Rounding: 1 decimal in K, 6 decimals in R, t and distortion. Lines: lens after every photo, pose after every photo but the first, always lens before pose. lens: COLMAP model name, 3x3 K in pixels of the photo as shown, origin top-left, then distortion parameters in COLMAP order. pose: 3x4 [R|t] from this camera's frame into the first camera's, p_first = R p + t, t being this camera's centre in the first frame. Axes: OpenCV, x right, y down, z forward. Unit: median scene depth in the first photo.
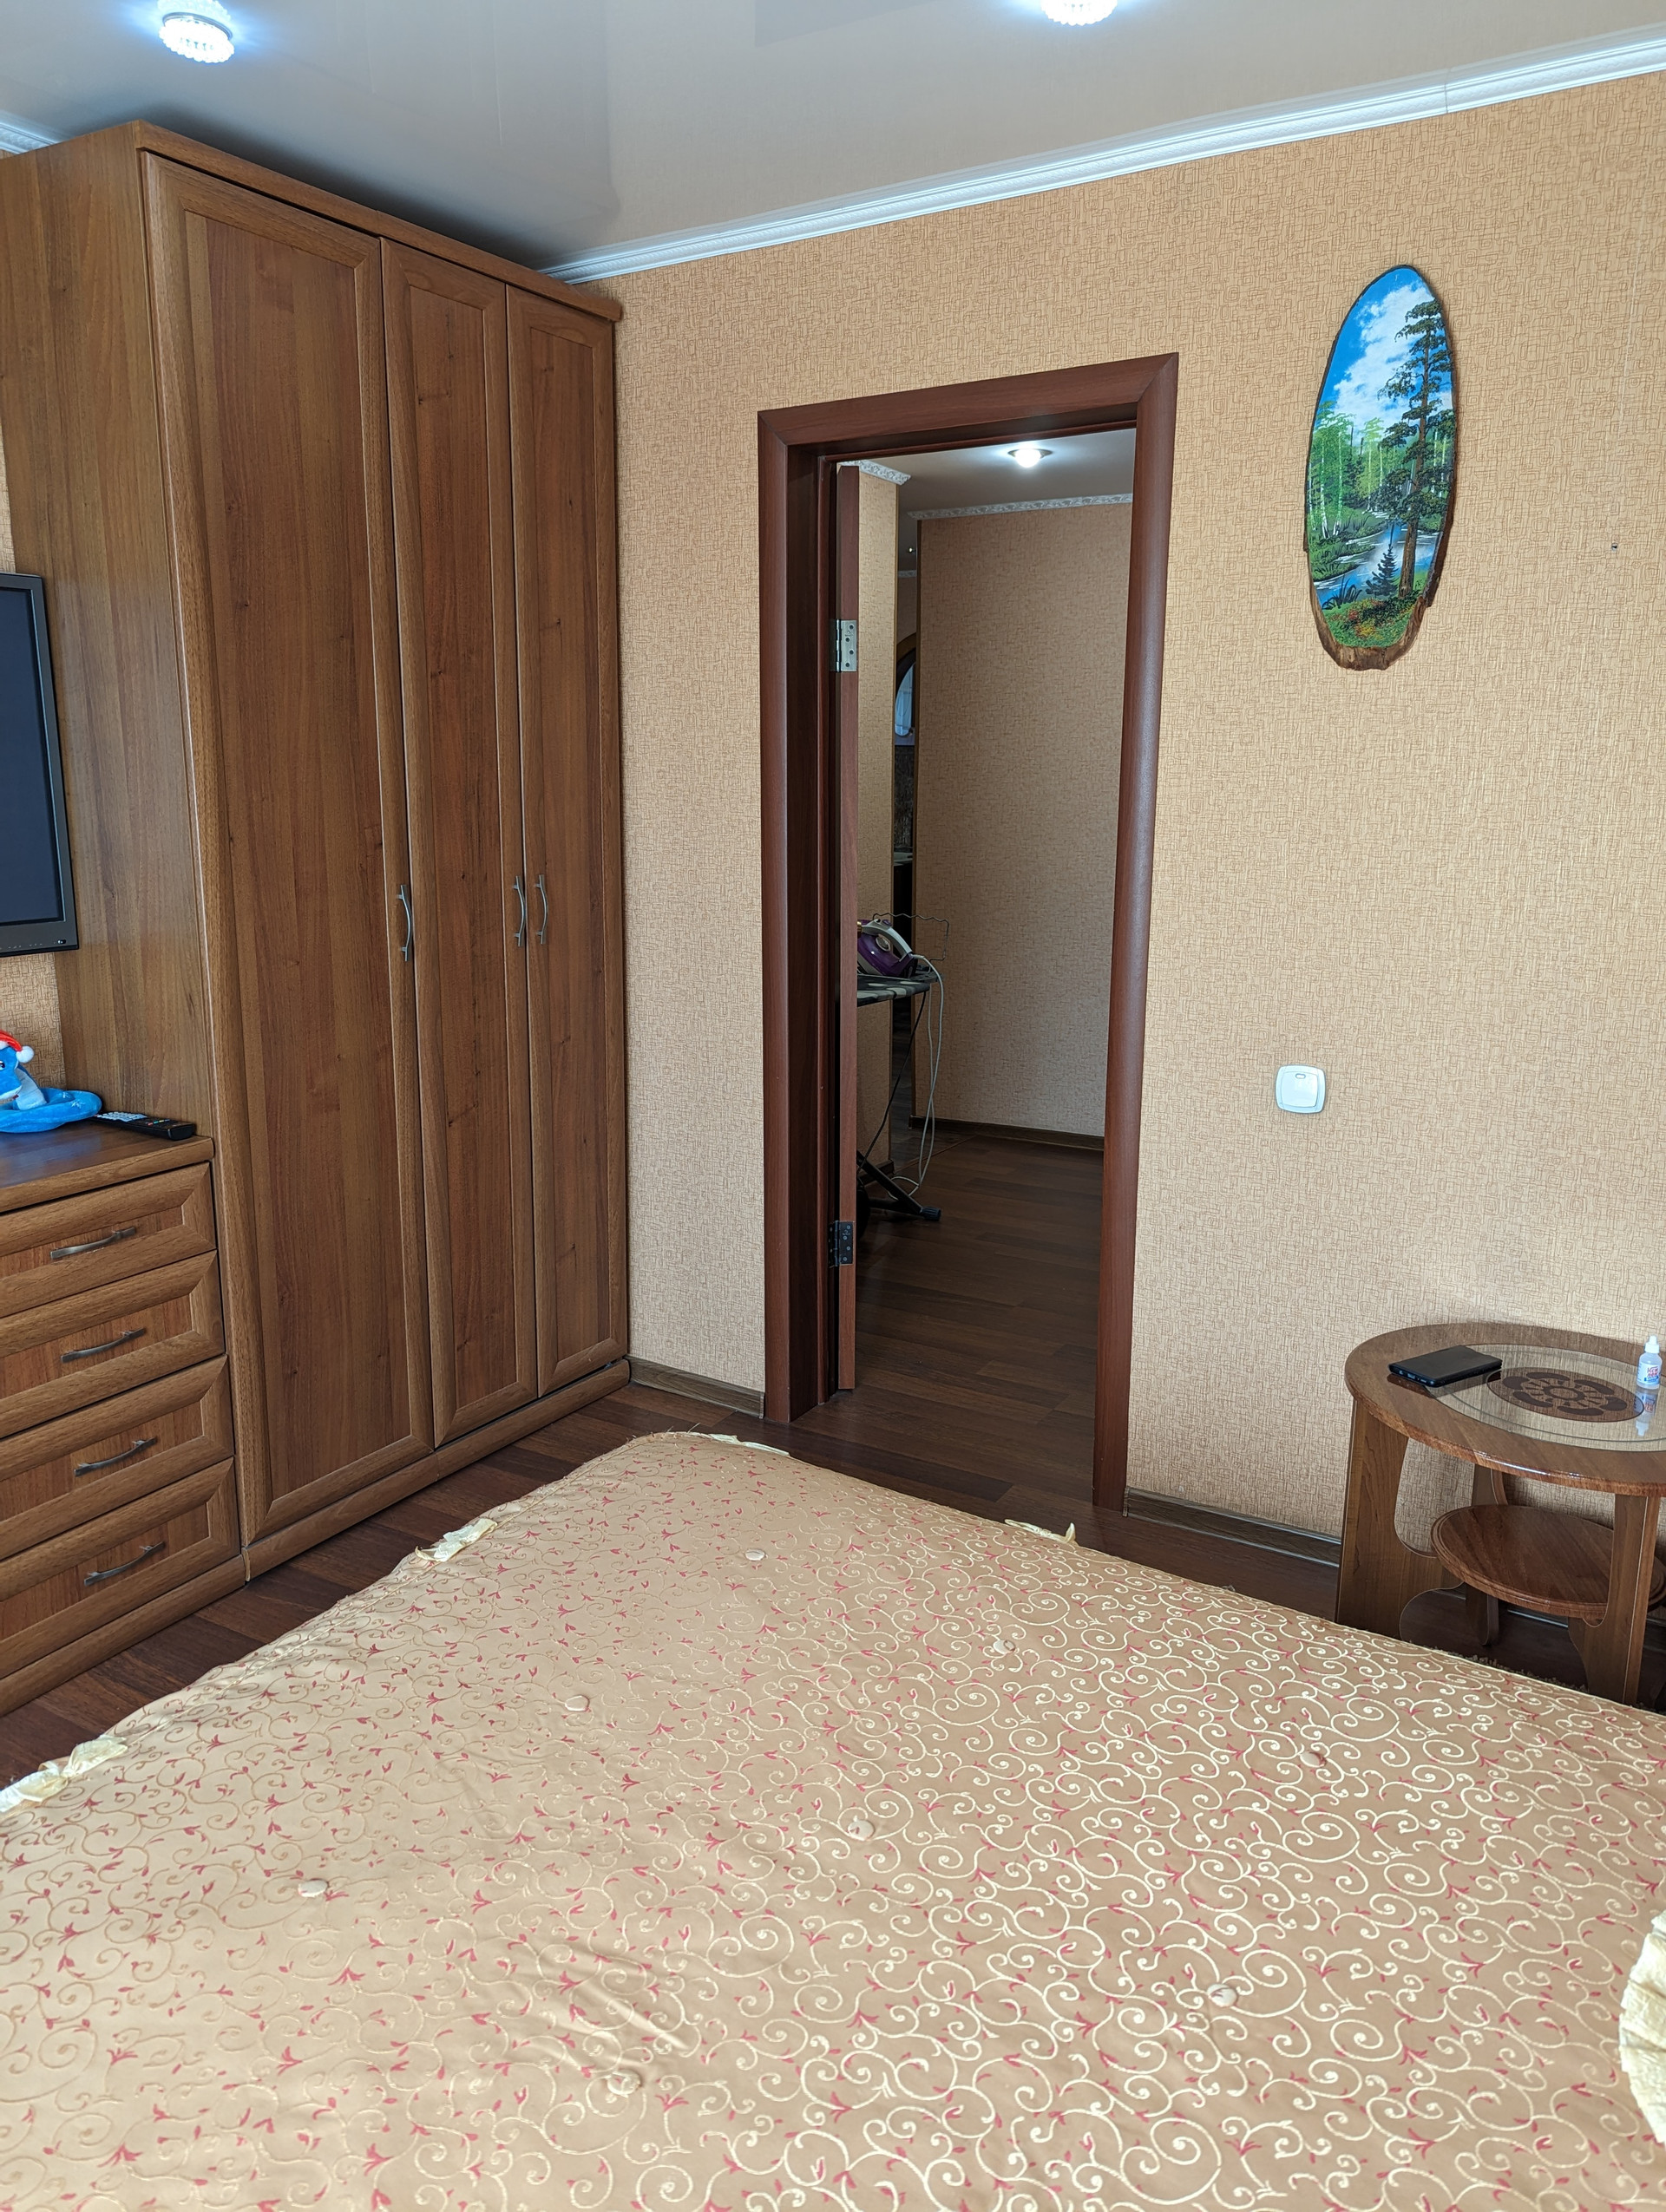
lens RADIAL K [[1559.5, 0, 814.6], [0, 1559.5, 1092.1], [0, 0, 1]] dist [0.060985, -0.056261]
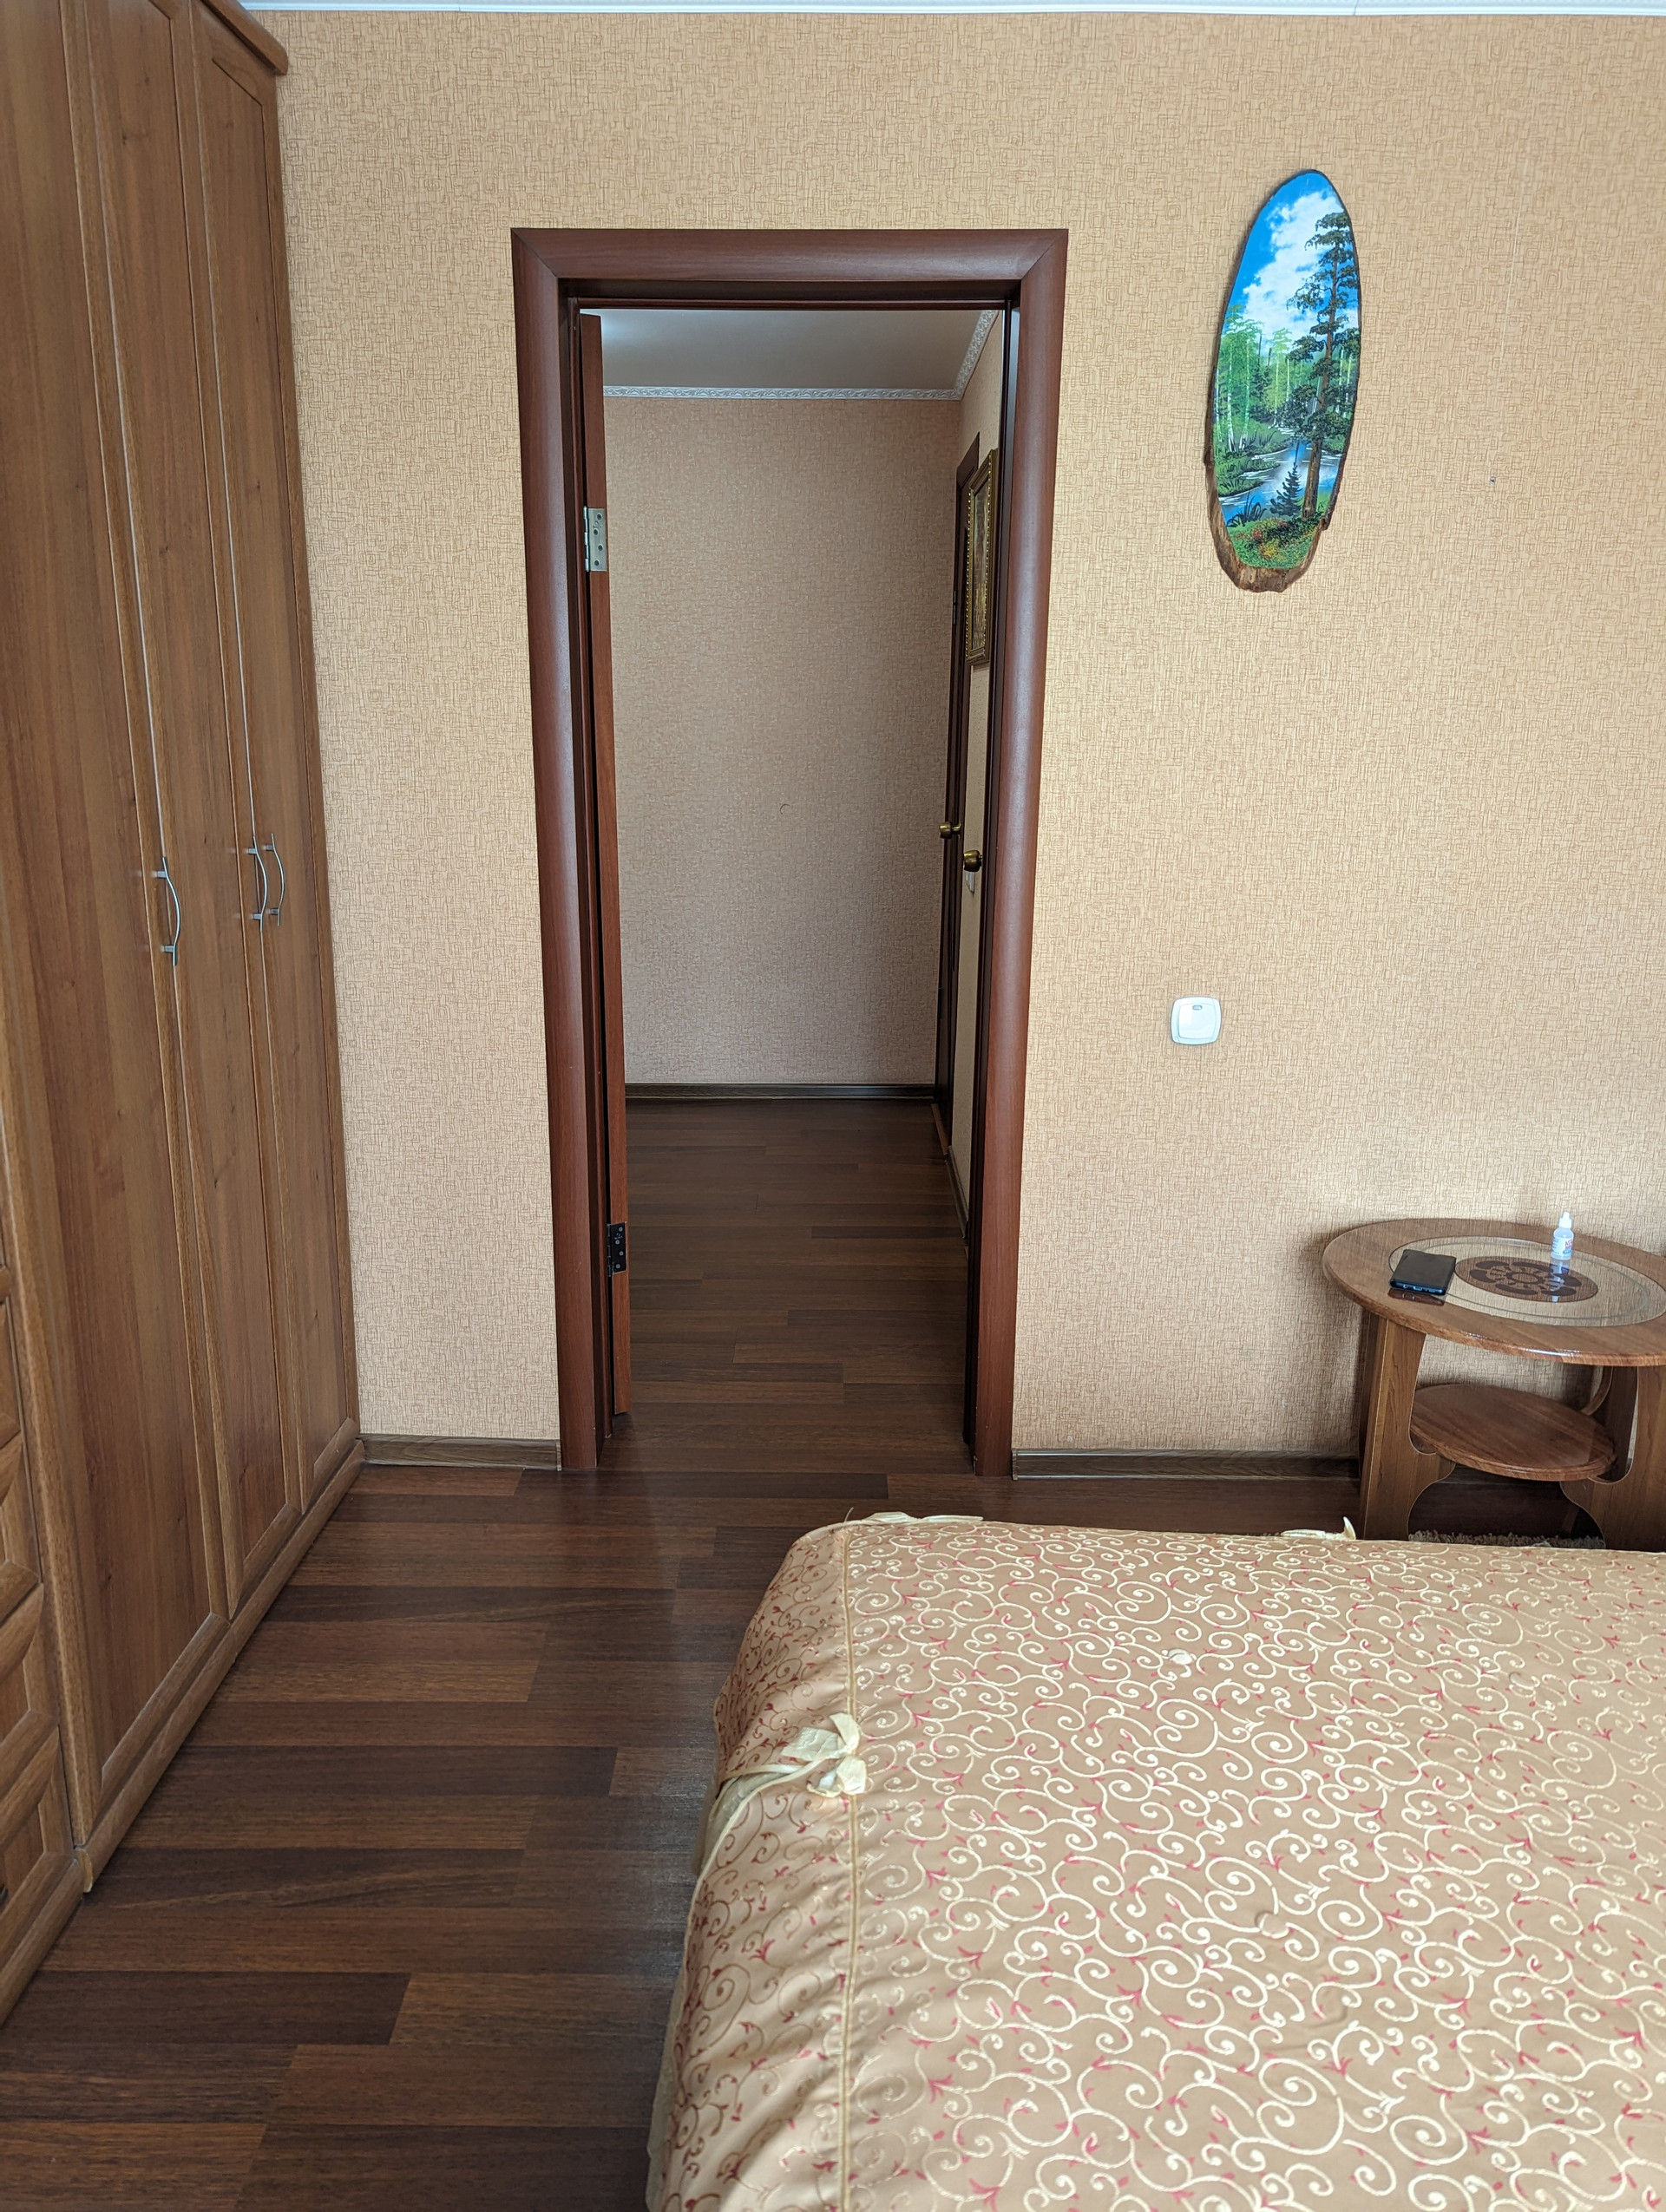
lens RADIAL K [[1558.0, 0, 838.6], [0, 1558.0, 1099.8], [0, 0, 1]] dist [0.057708, -0.052771]
pose [[0.862125, -0.125821, 0.490825, -0.405184], [0.099318, 0.991850, 0.079808, -0.057540], [-0.496867, -0.020056, 0.867595, 0.272561]]
